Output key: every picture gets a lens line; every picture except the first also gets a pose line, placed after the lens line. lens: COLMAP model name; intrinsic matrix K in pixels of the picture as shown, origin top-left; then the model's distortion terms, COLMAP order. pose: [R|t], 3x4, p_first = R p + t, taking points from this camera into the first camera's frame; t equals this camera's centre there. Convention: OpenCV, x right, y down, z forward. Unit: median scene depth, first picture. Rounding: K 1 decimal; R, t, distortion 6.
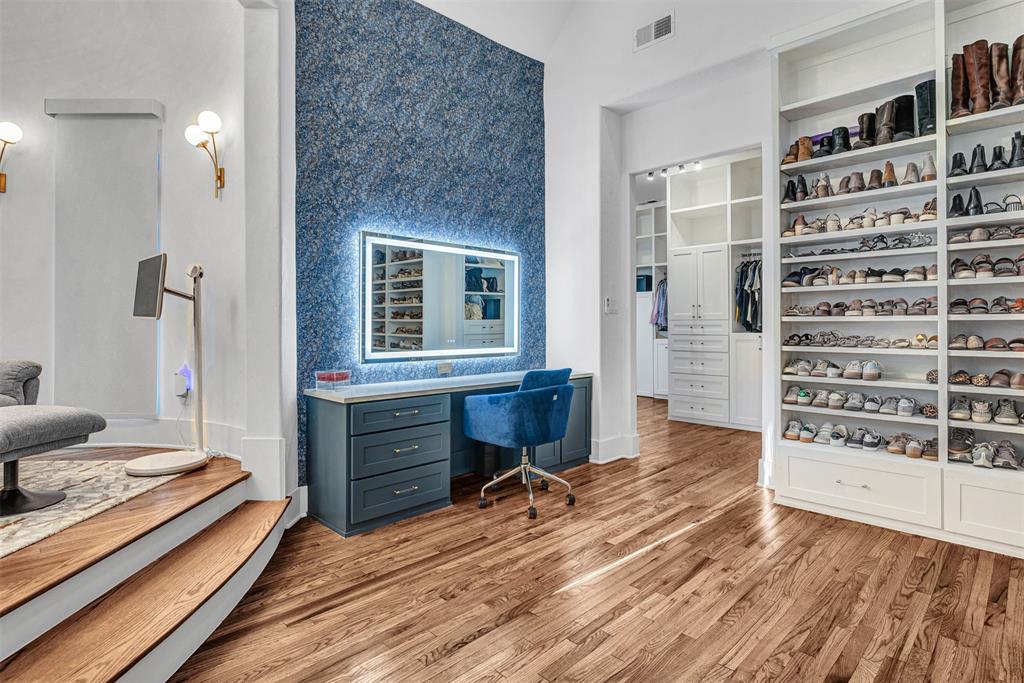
lens RADIAL K [[519.8, 0, 507.2], [0, 519.8, 326.5], [0, 0, 1]] dist [-0.004084, 0.001256]
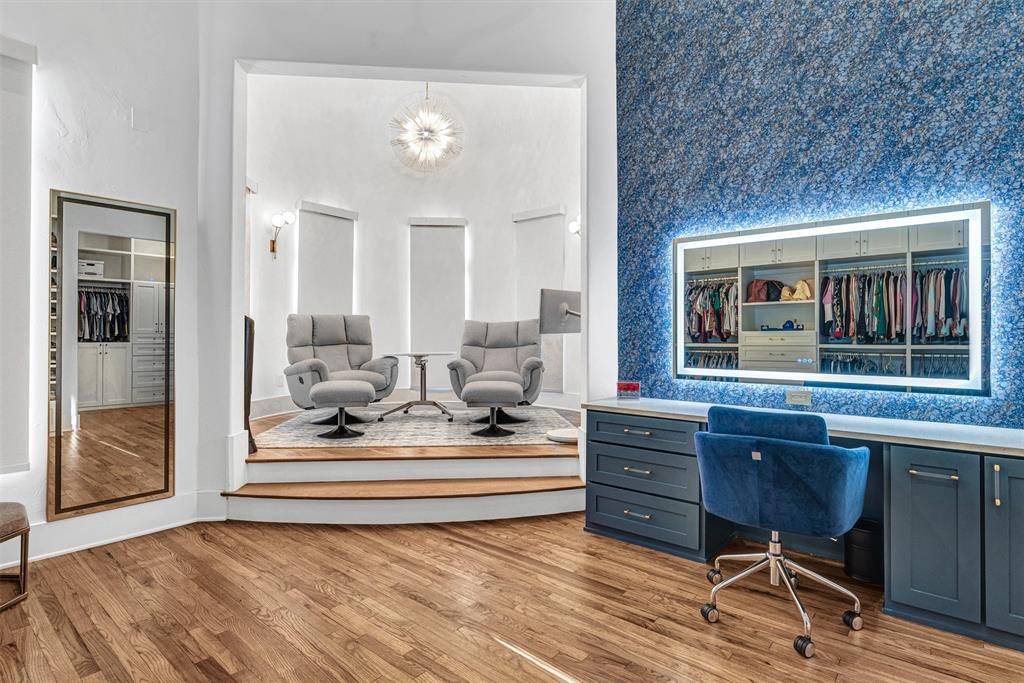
lens RADIAL K [[519.8, 0, 511.8], [0, 519.8, 334.7], [0, 0, 1]] dist [-0.004084, 0.001256]
pose [[0.099384, -0.002531, -0.995046, 0.689698], [-0.005002, 0.999983, -0.003043, -0.004334], [0.995037, 0.005280, 0.099370, 0.657373]]
